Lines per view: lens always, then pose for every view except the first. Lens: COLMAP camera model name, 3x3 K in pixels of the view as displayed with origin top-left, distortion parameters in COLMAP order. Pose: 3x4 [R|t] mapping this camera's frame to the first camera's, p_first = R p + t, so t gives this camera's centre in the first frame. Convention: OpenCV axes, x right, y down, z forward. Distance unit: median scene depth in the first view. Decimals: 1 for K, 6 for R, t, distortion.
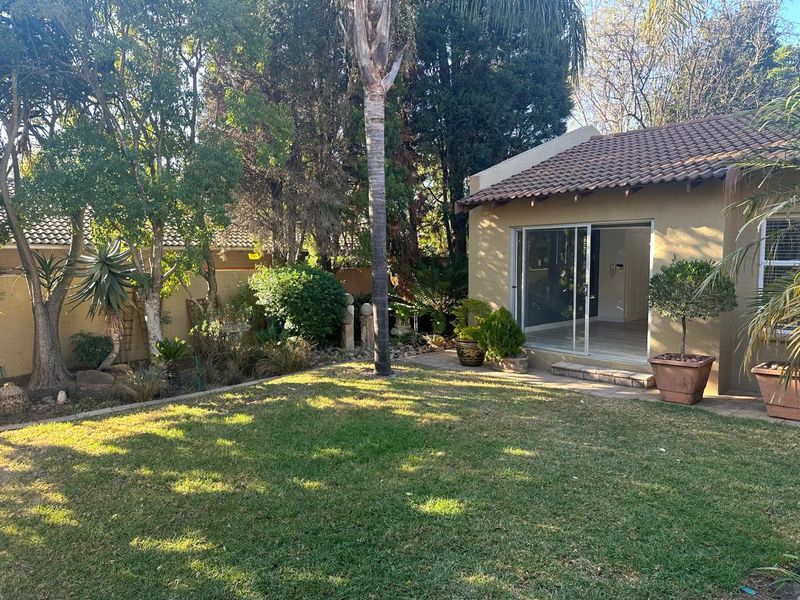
lens RADIAL K [[534.7, 0, 399.3], [0, 534.7, 294.7], [0, 0, 1]] dist [0.005168, -0.002801]
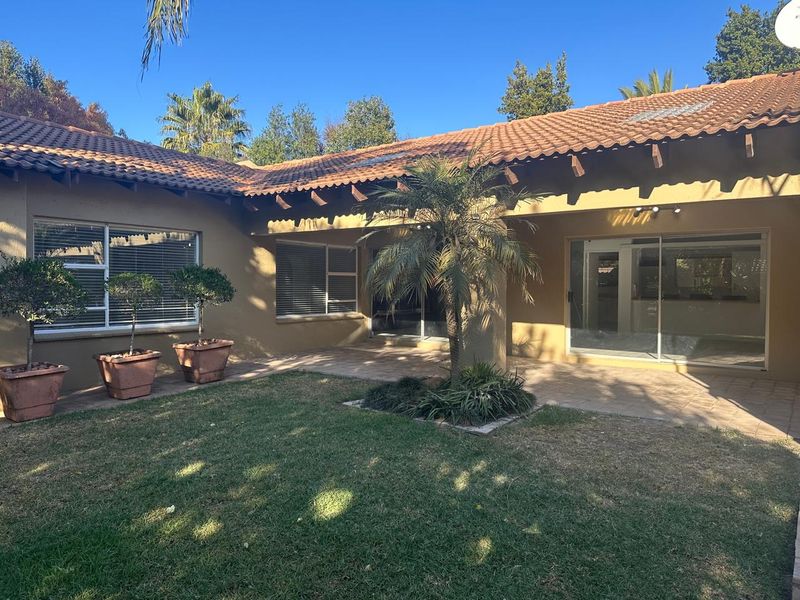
lens RADIAL K [[534.7, 0, 399.3], [0, 534.7, 294.7], [0, 0, 1]] dist [0.005168, -0.002801]
pose [[-0.187483, -0.008345, 0.982232, -0.647694], [0.066445, 0.997566, 0.021158, 0.028003], [-0.980018, 0.069231, -0.186472, 0.812206]]
